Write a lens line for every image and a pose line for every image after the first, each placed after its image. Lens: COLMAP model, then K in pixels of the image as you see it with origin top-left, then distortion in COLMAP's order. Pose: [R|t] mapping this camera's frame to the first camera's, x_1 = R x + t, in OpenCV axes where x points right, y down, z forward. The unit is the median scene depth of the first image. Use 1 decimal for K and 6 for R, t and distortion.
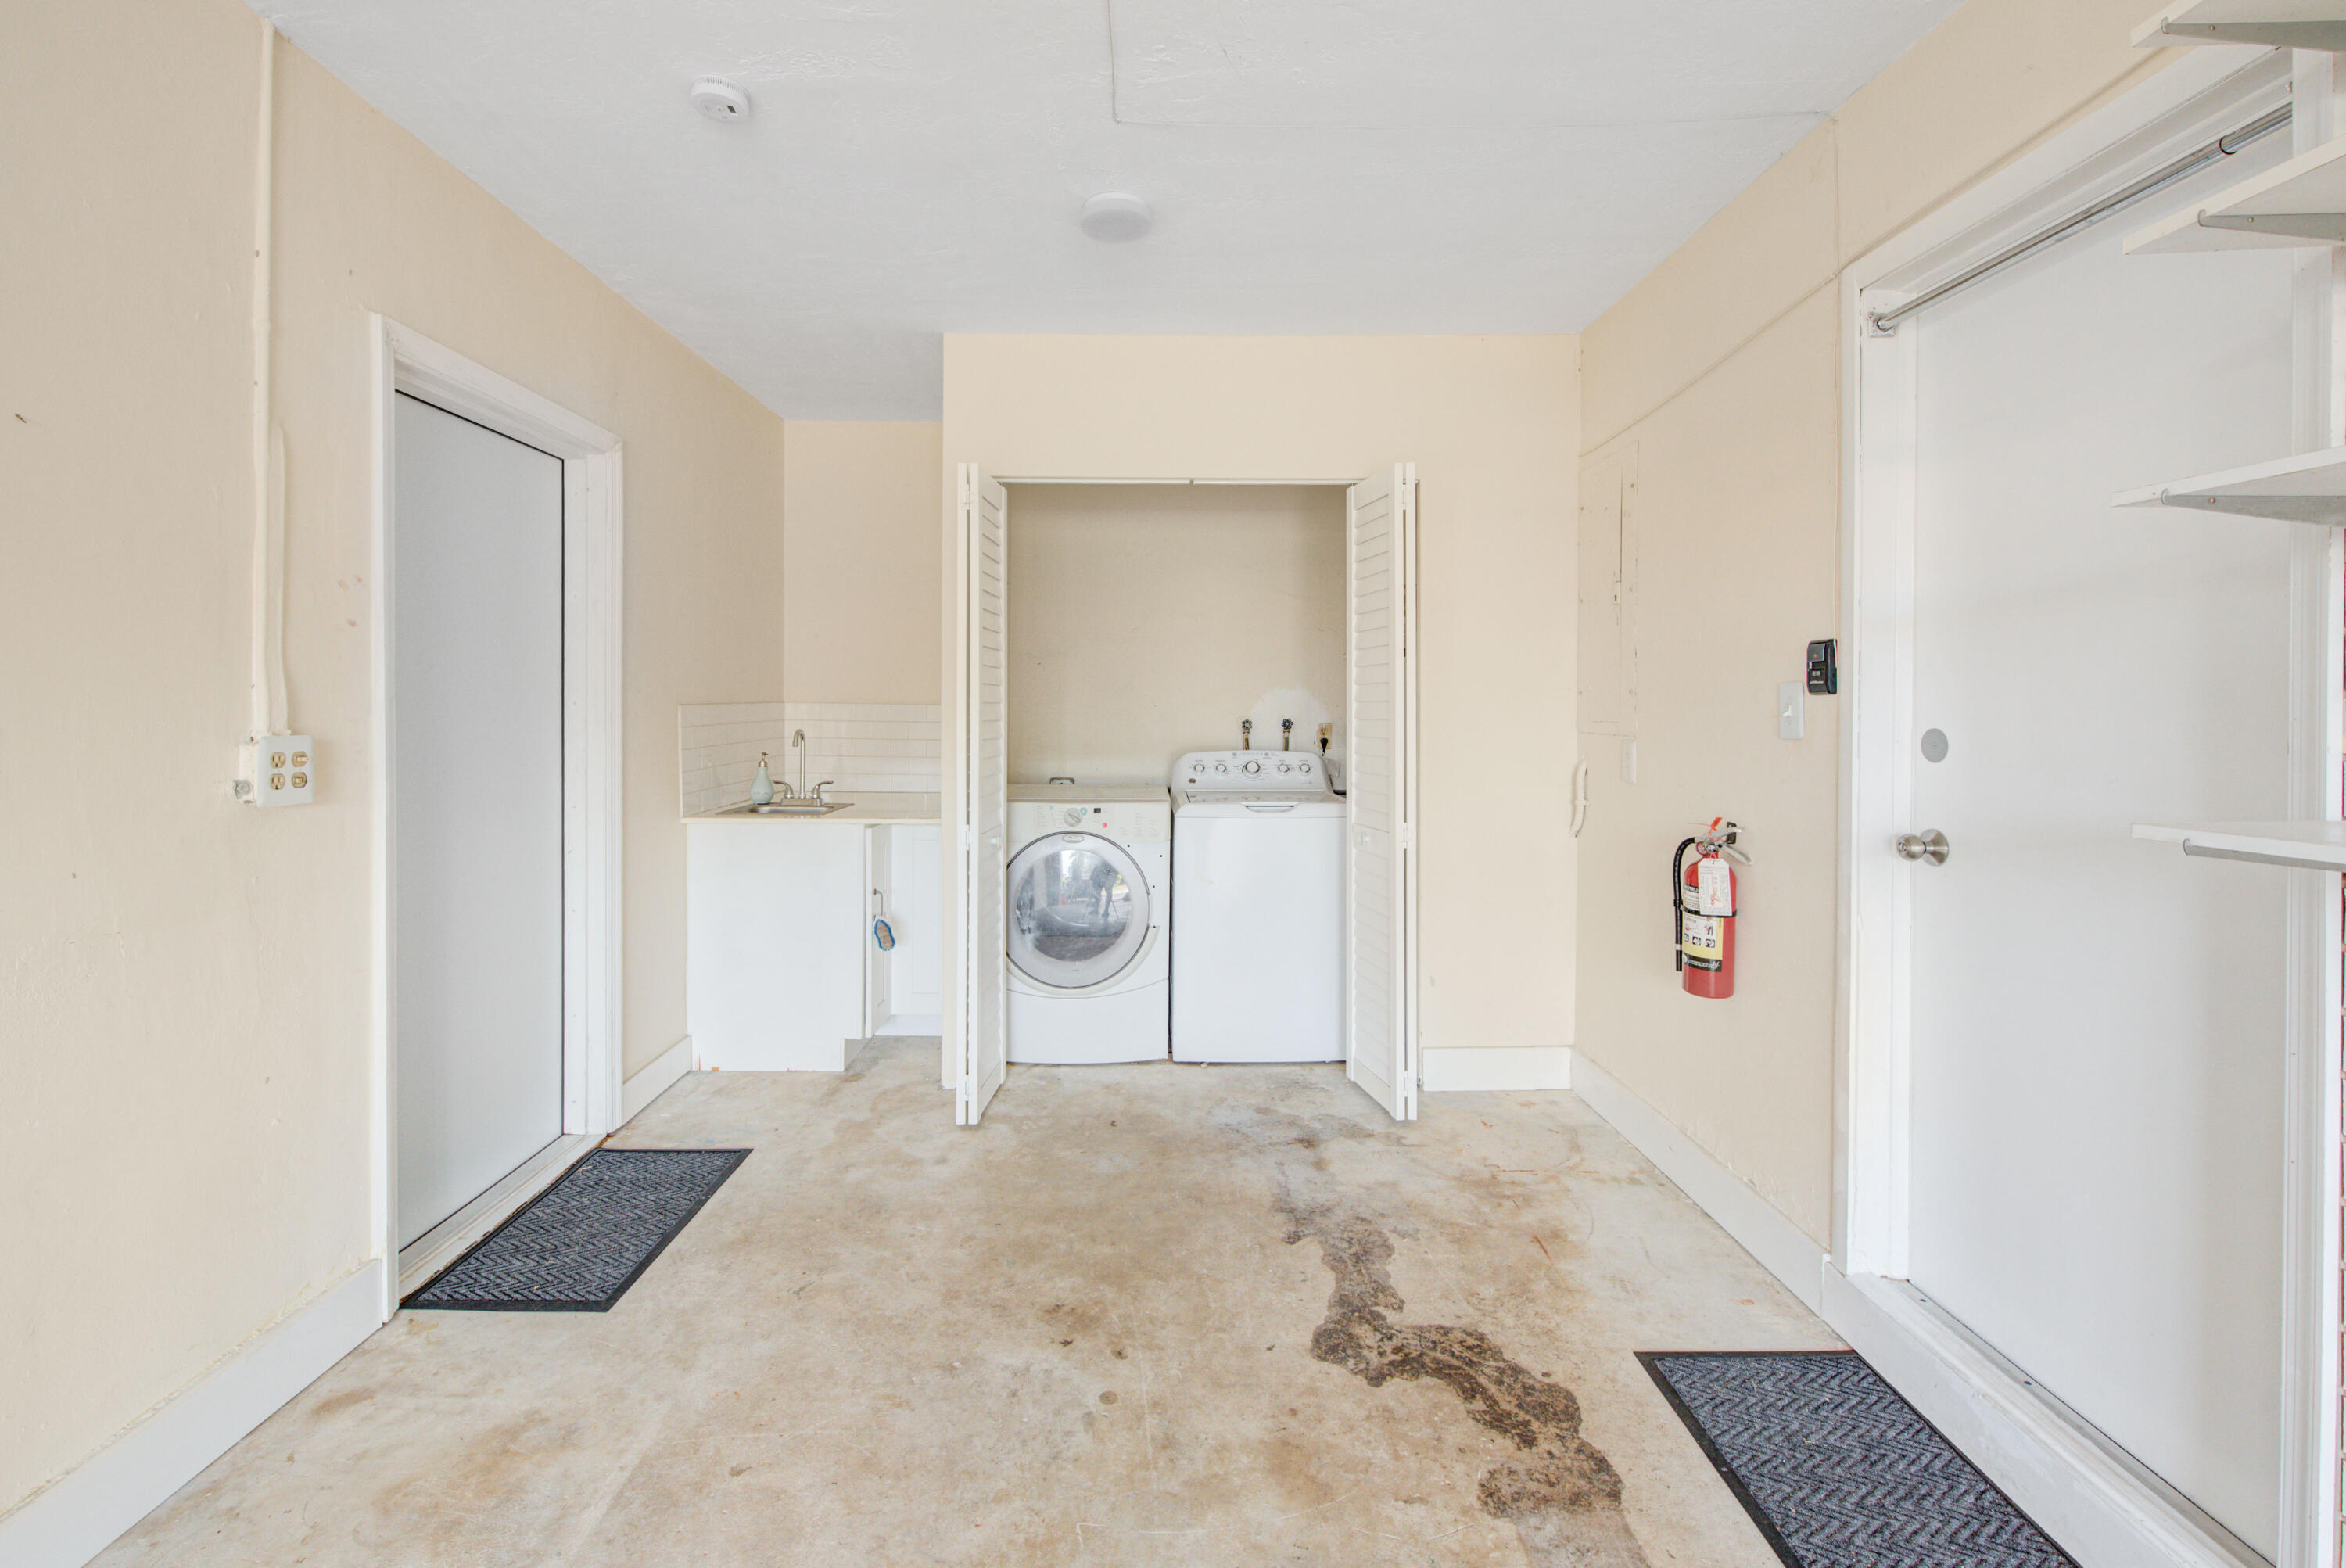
lens RADIAL K [[950.5, 0, 1165.4], [0, 950.5, 733.4], [0, 0, 1]] dist [0.001316, -0.000132]
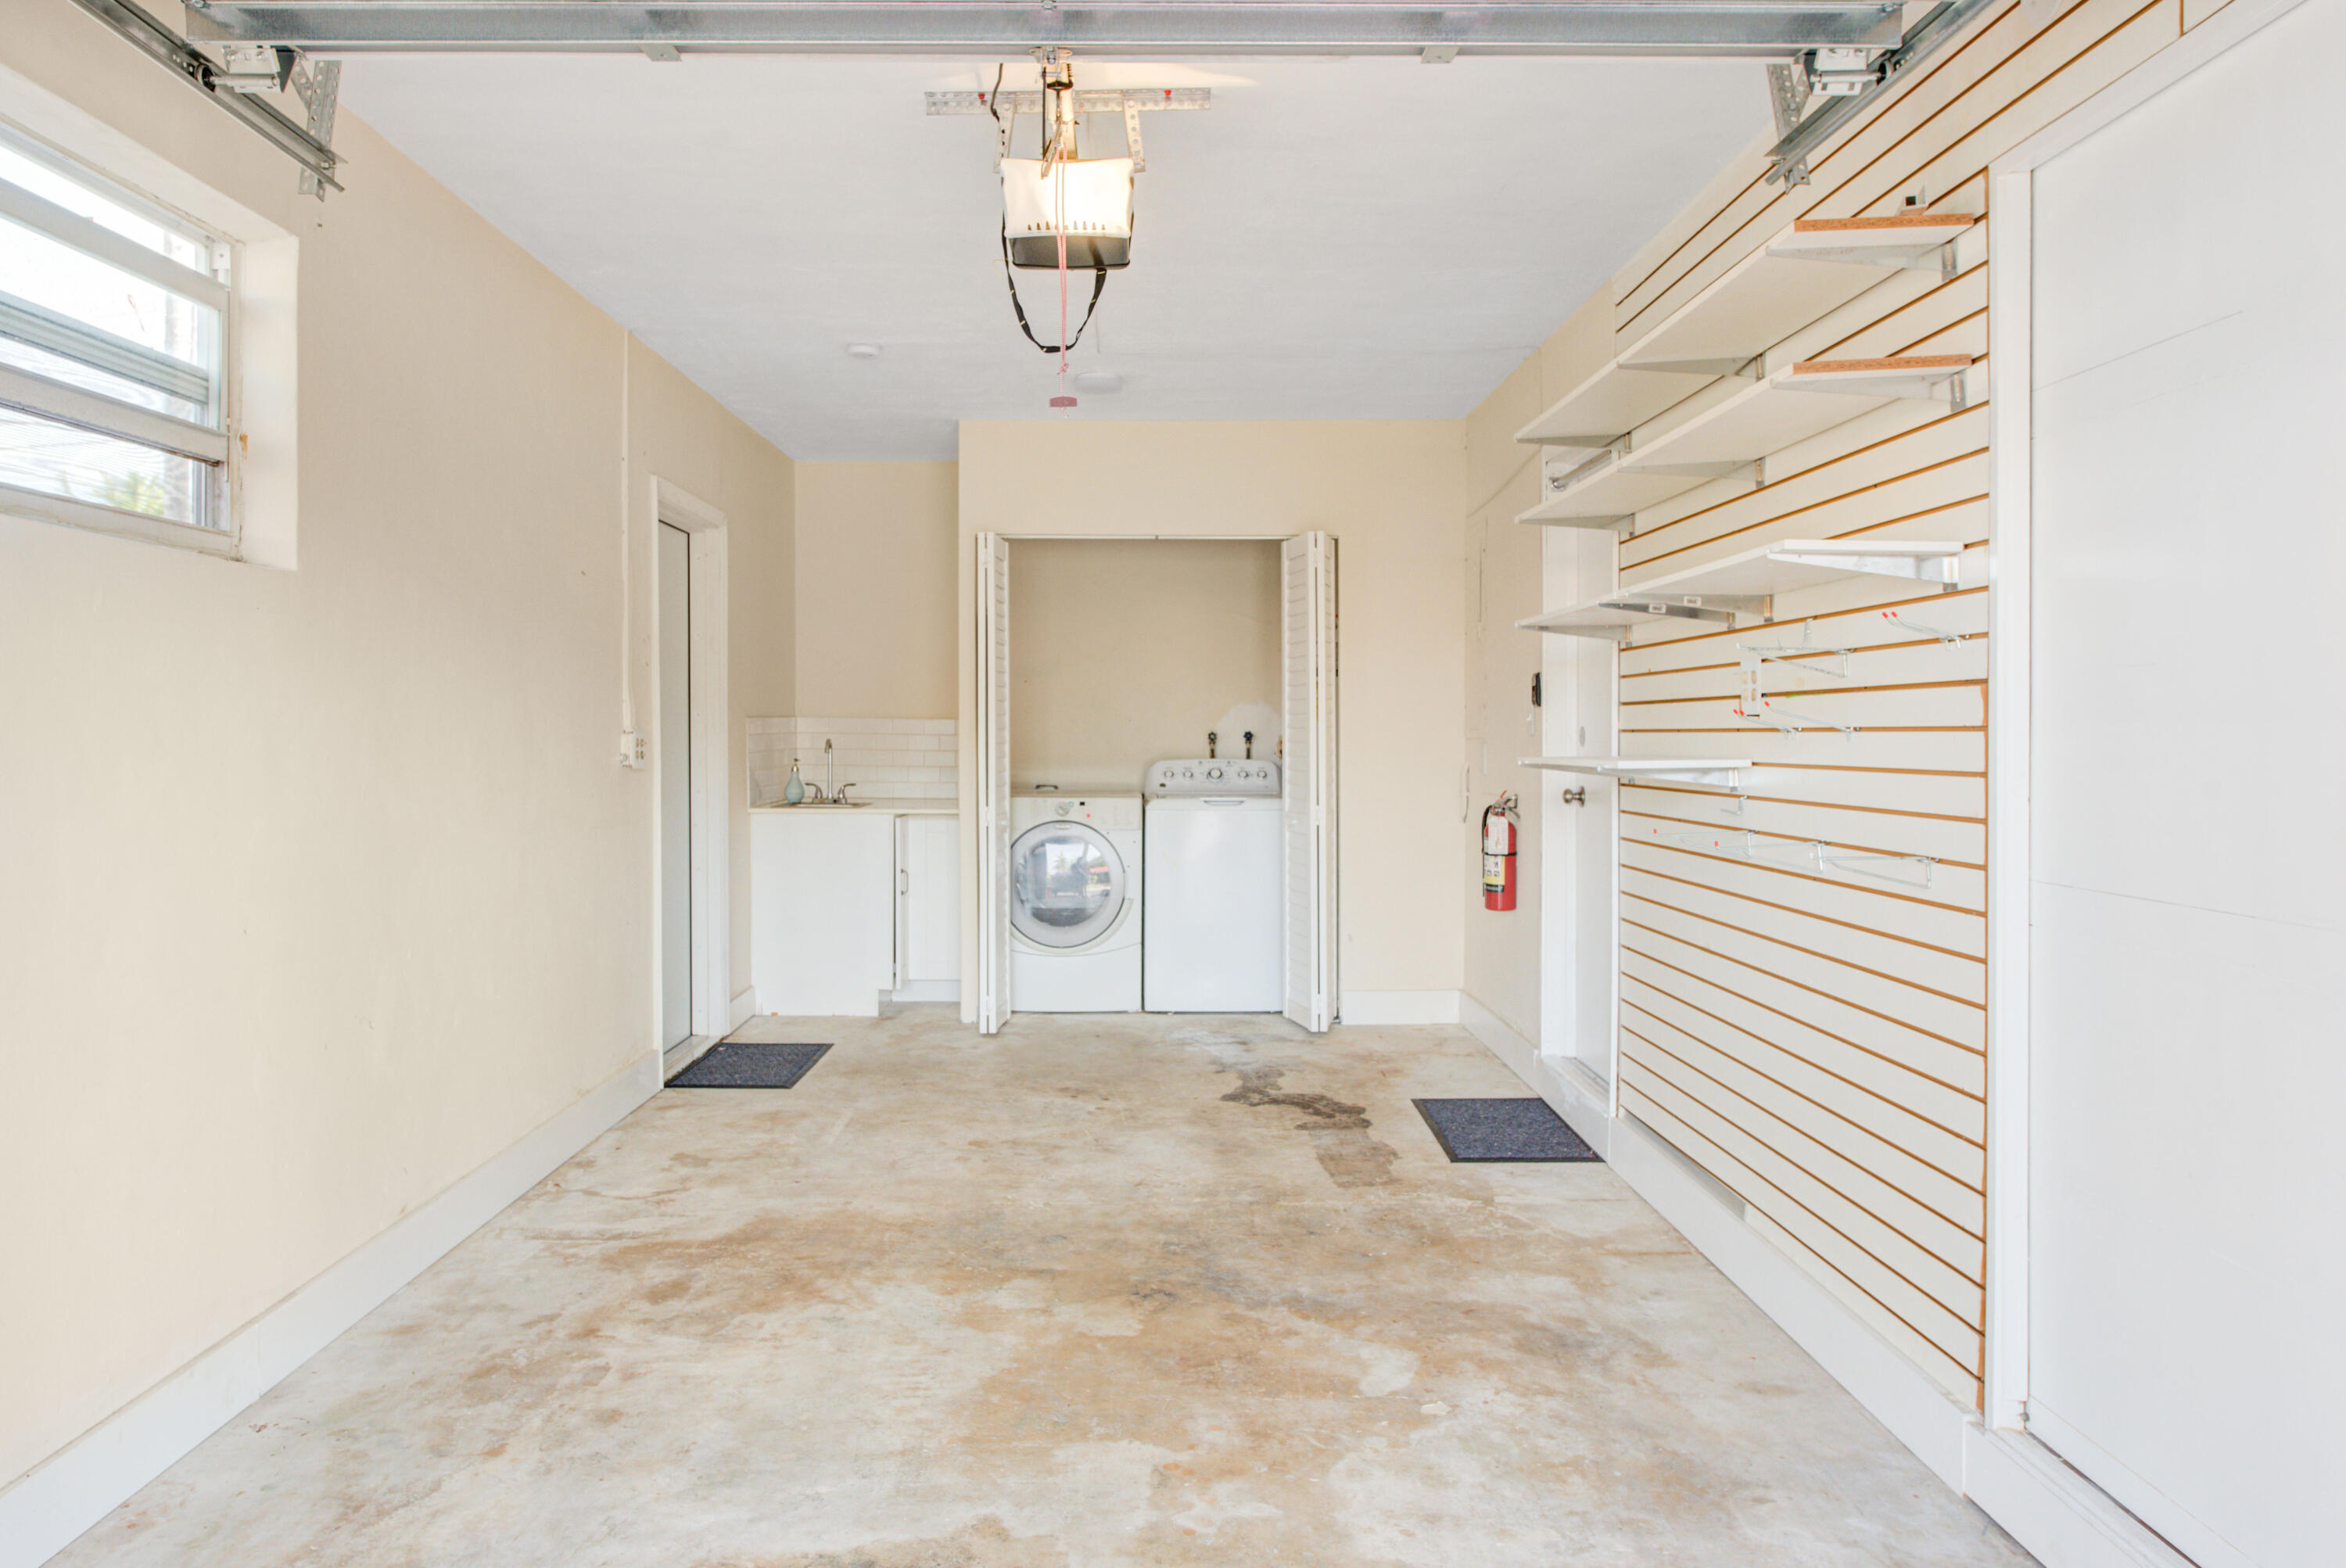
lens RADIAL K [[1567.3, 0, 1173.0], [0, 1567.3, 784.0], [0, 0, 1]] dist [-0.006431, 0.009014]
pose [[0.999964, -0.001882, 0.008283, 0.029003], [0.001851, 0.999991, 0.003749, 0.048537], [-0.008290, -0.003734, 0.999959, -1.034294]]
